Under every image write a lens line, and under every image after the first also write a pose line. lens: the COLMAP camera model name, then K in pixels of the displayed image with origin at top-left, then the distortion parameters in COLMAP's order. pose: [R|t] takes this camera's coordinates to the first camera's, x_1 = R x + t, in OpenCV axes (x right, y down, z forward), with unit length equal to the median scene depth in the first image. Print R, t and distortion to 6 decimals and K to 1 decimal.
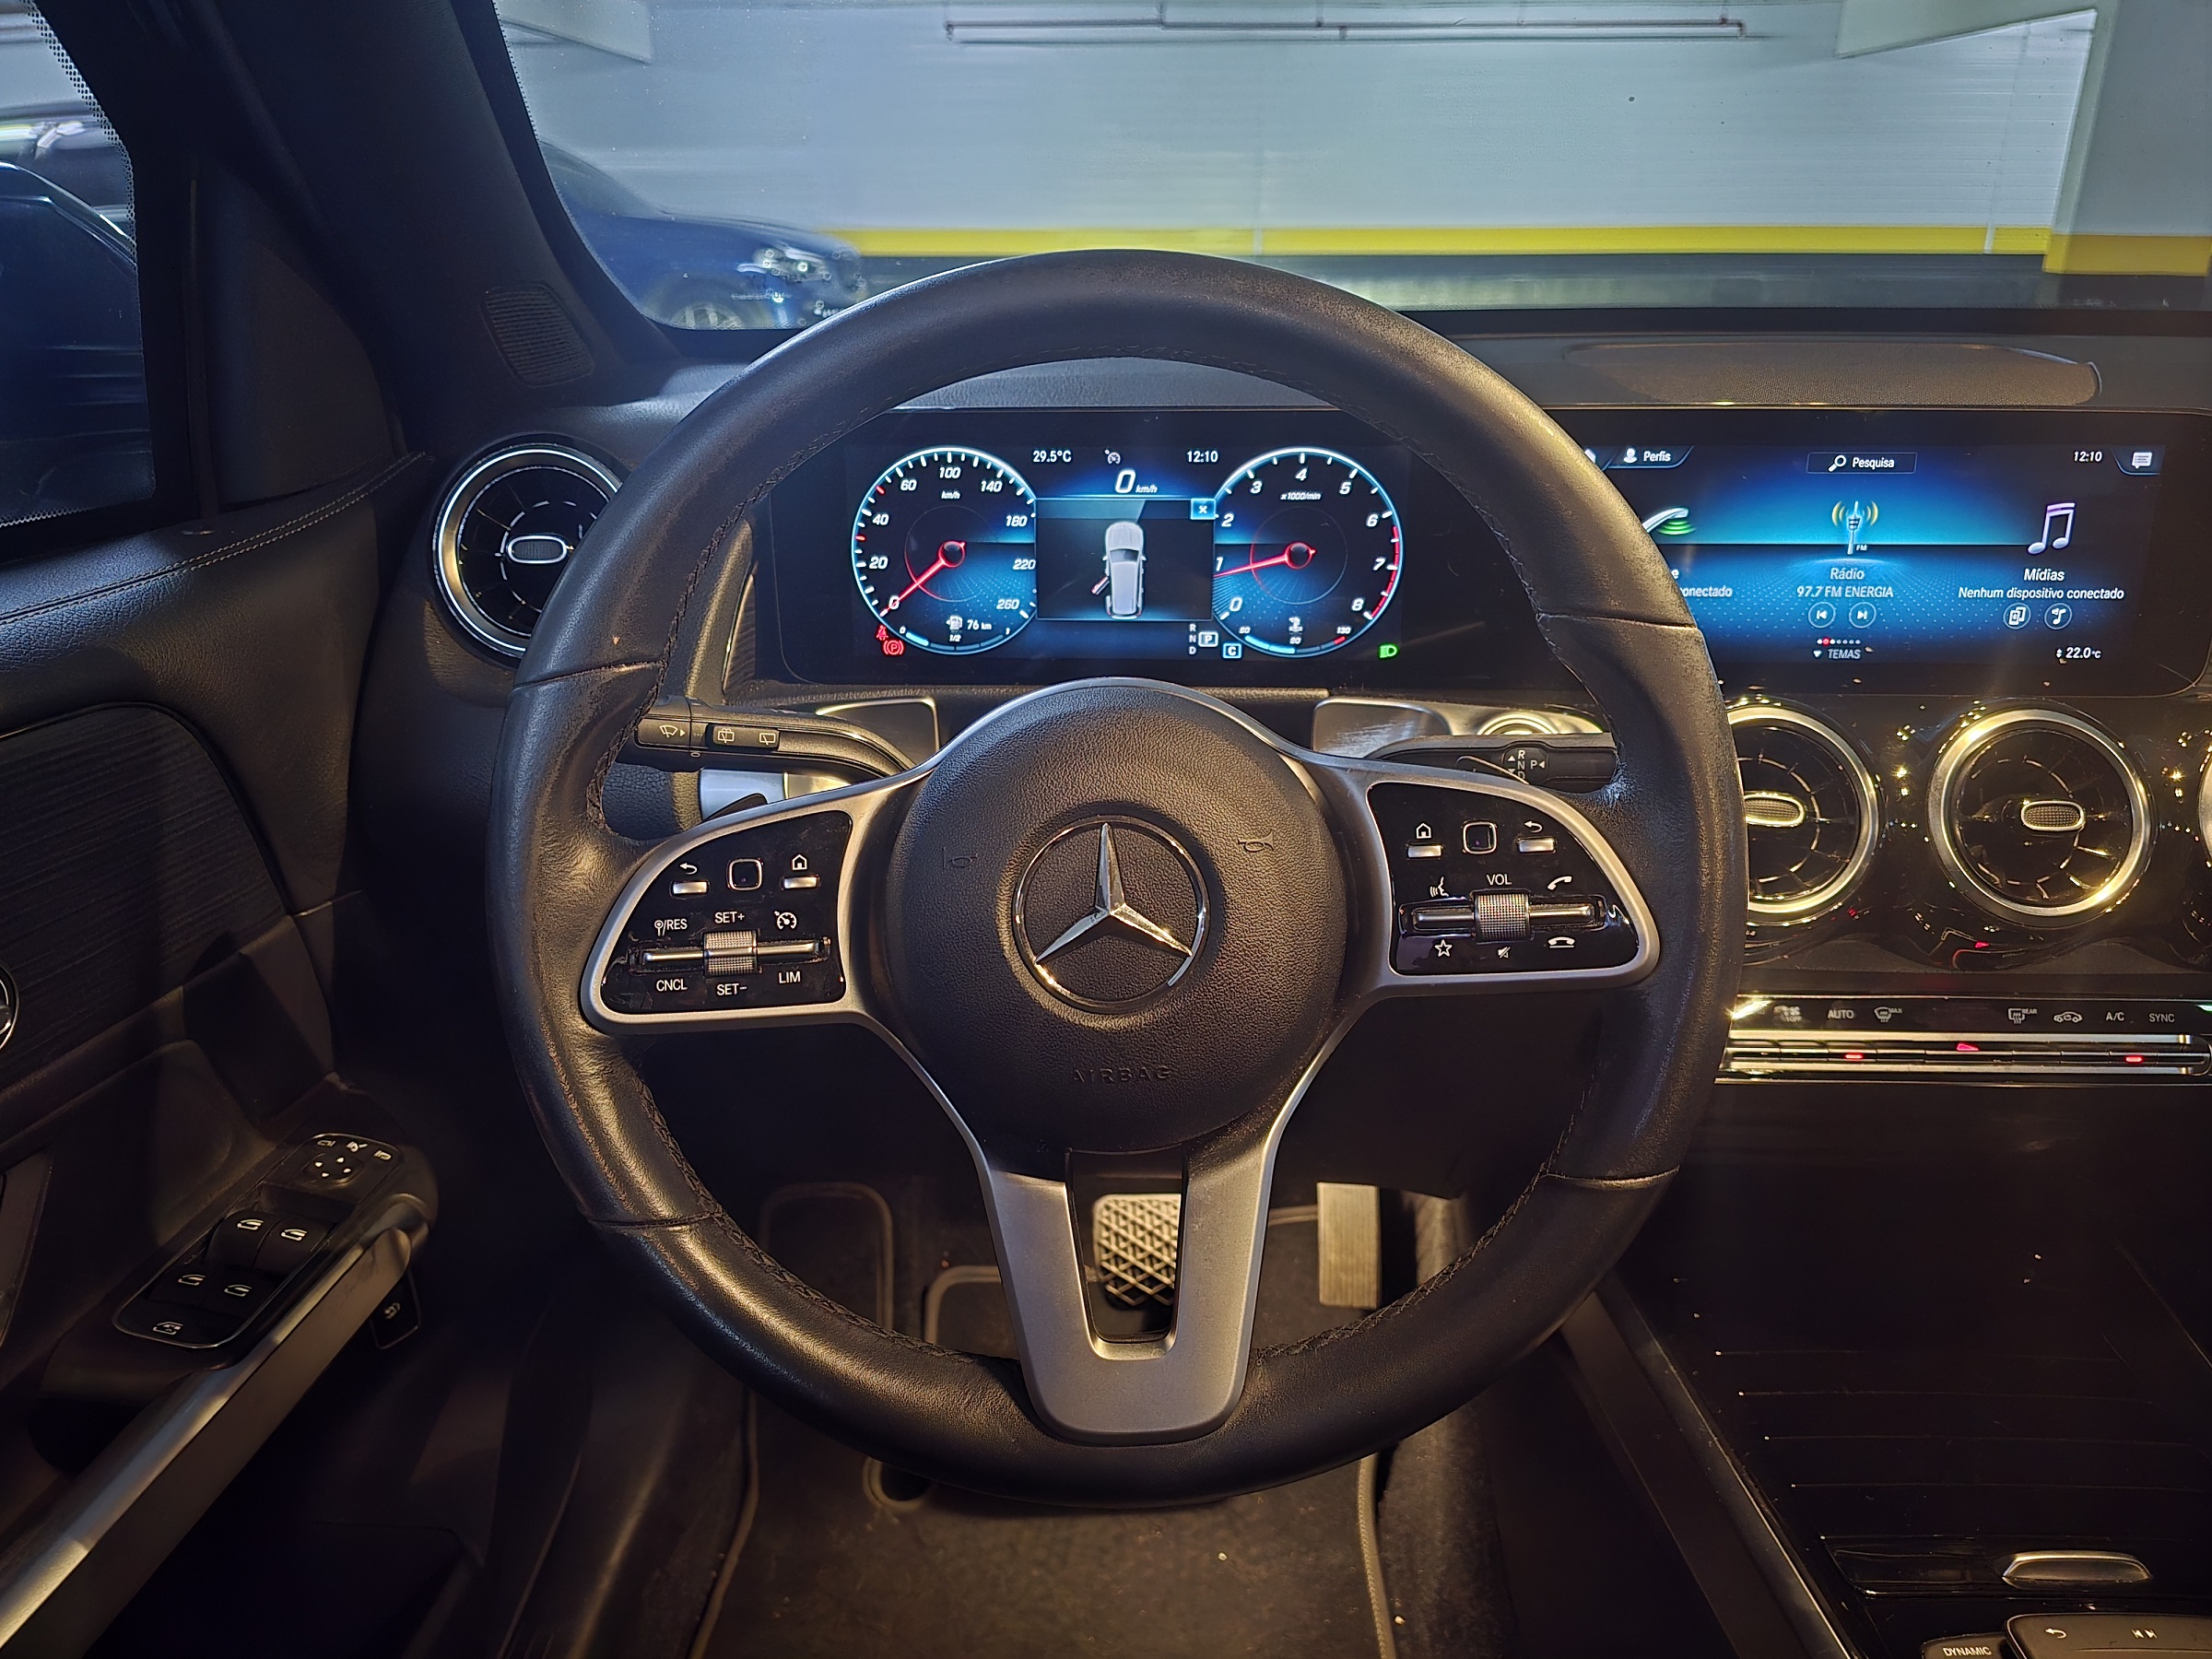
lens RADIAL K [[1505.9, 0, 1102.6], [0, 1505.9, 805.9], [0, 0, 1]] dist [0.048030, -0.052834]
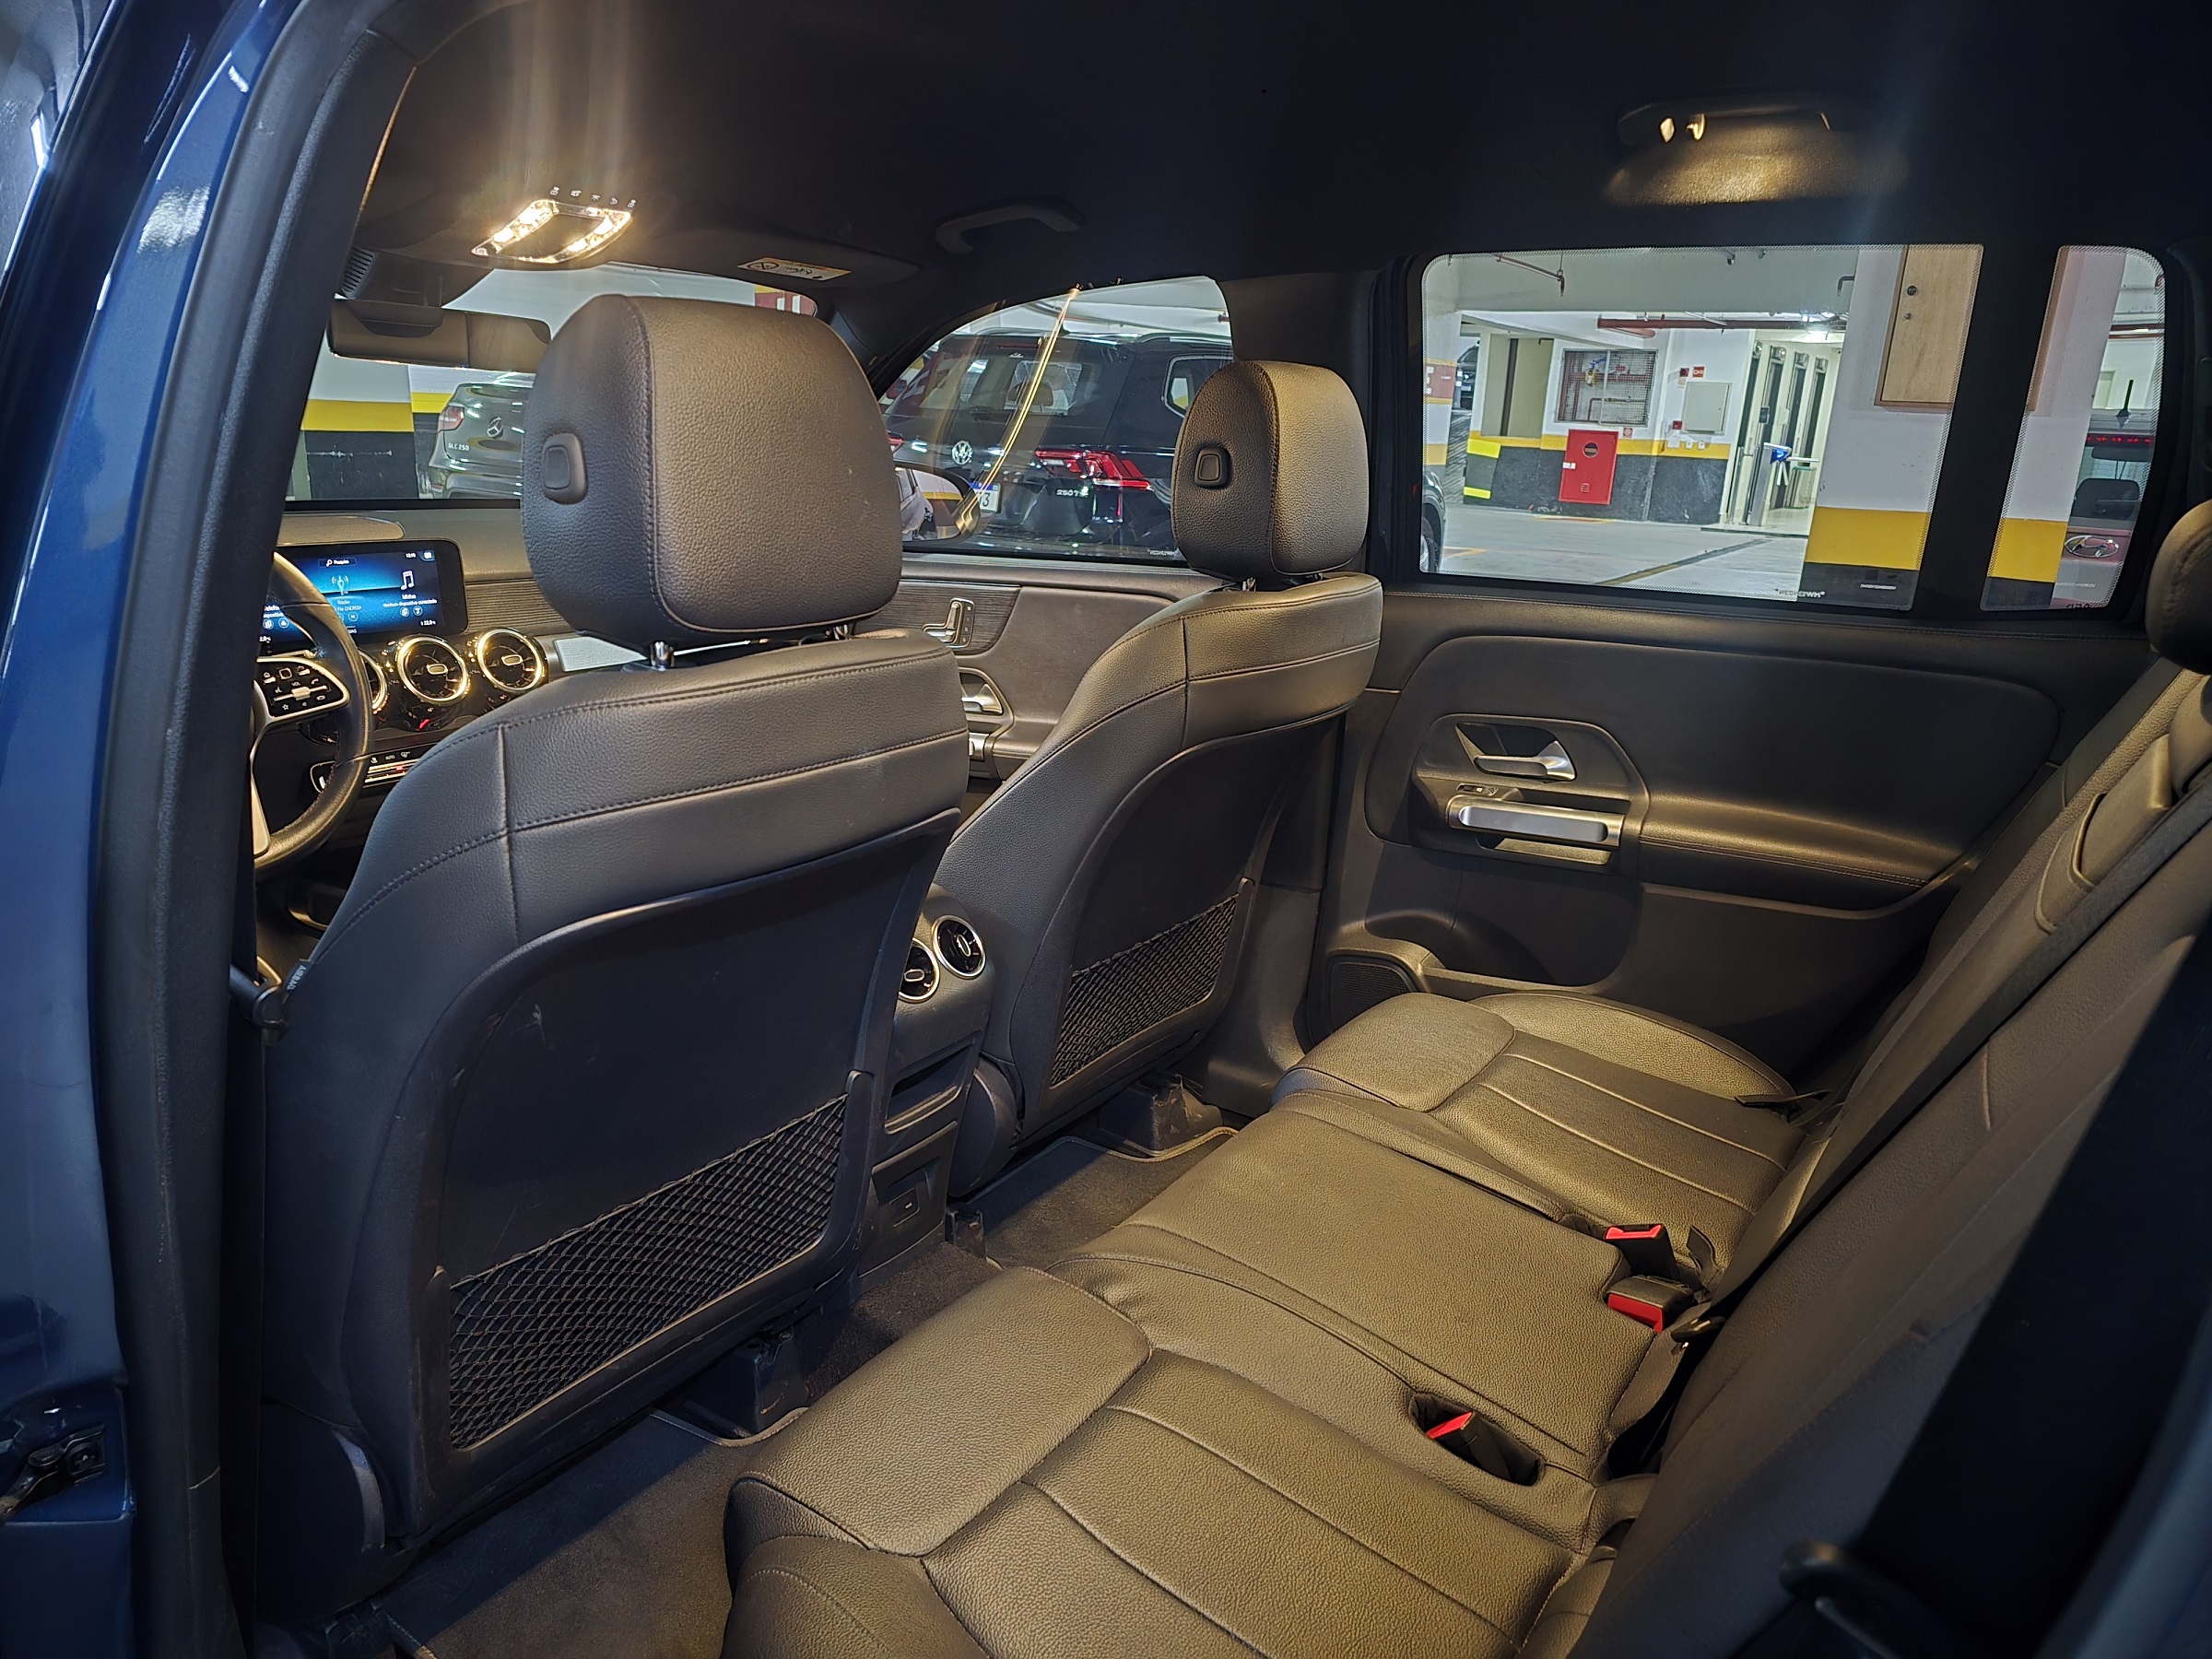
lens RADIAL K [[1505.9, 0, 1112.9], [0, 1505.9, 842.9], [0, 0, 1]] dist [0.048030, -0.052834]
pose [[0.524225, -0.211233, 0.824966, -1.139385], [0.263935, 0.961346, 0.078436, 0.416824], [-0.809646, 0.176619, 0.559713, -1.586683]]
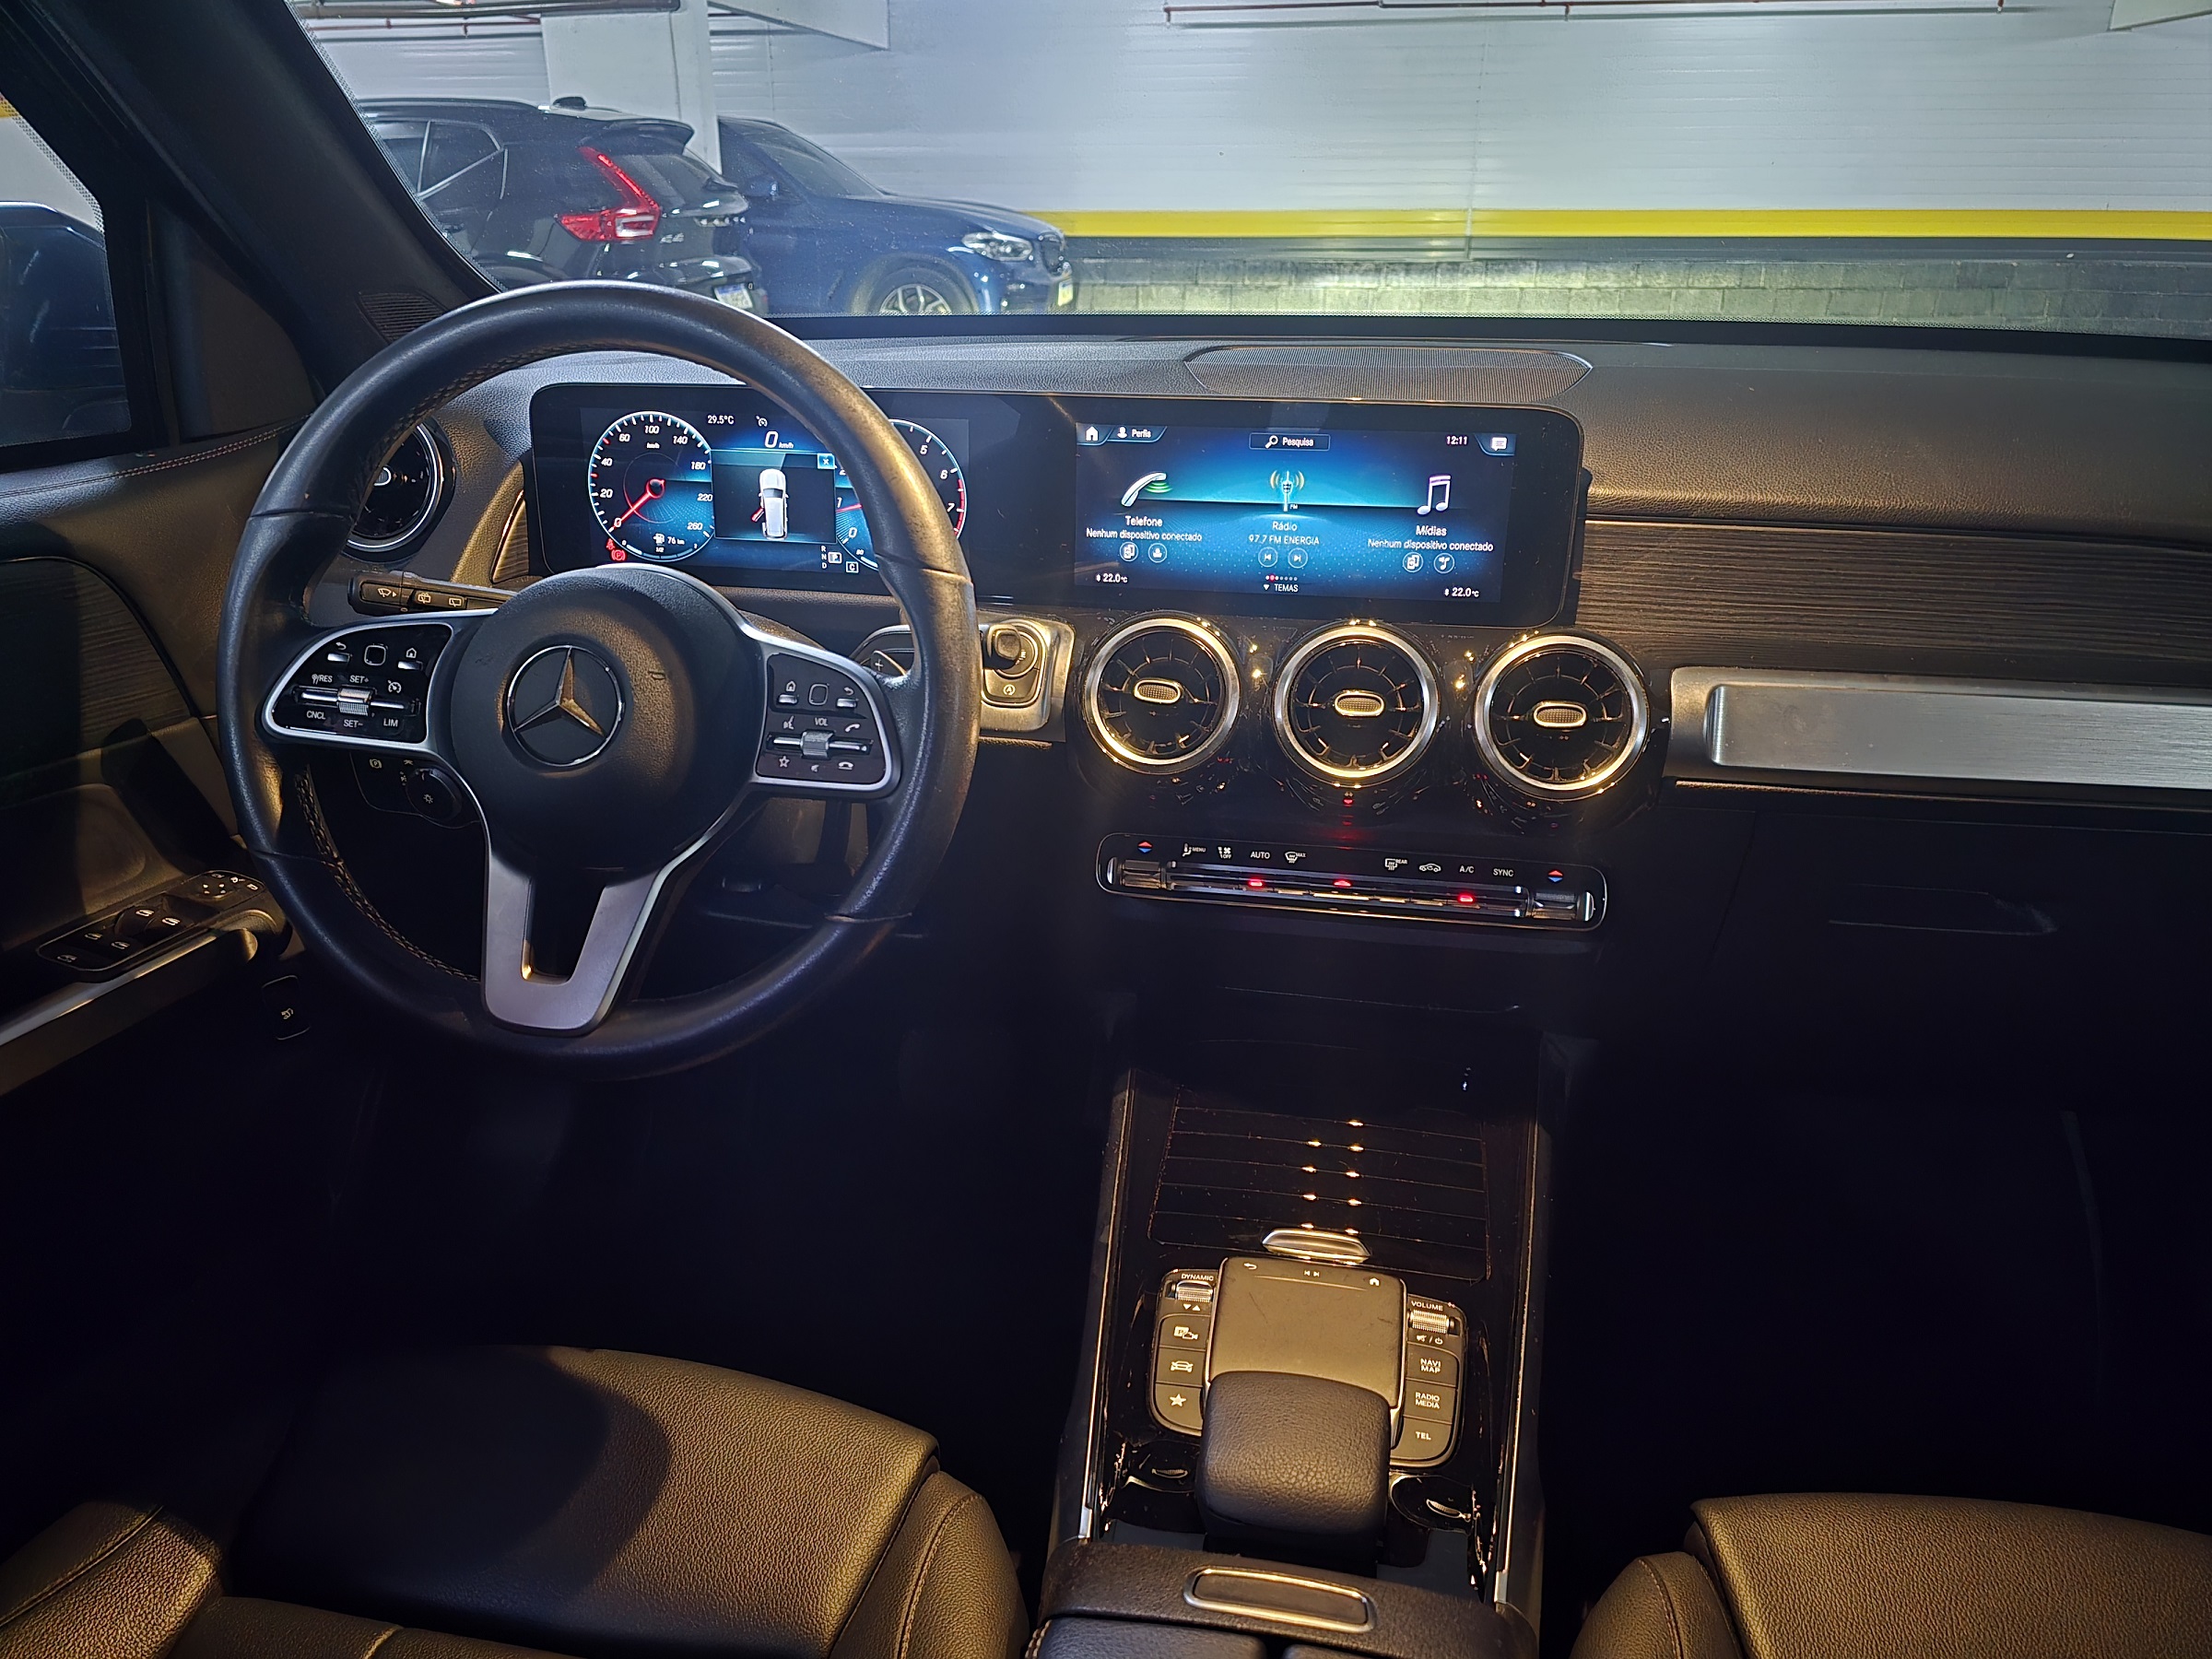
lens RADIAL K [[1505.9, 0, 1111.4], [0, 1505.9, 816.7], [0, 0, 1]] dist [0.048030, -0.052834]
pose [[0.989088, 0.059739, -0.134674, 0.528302], [-0.057266, 0.998113, 0.022164, 0.080474], [0.135744, -0.014210, 0.990642, -0.332649]]
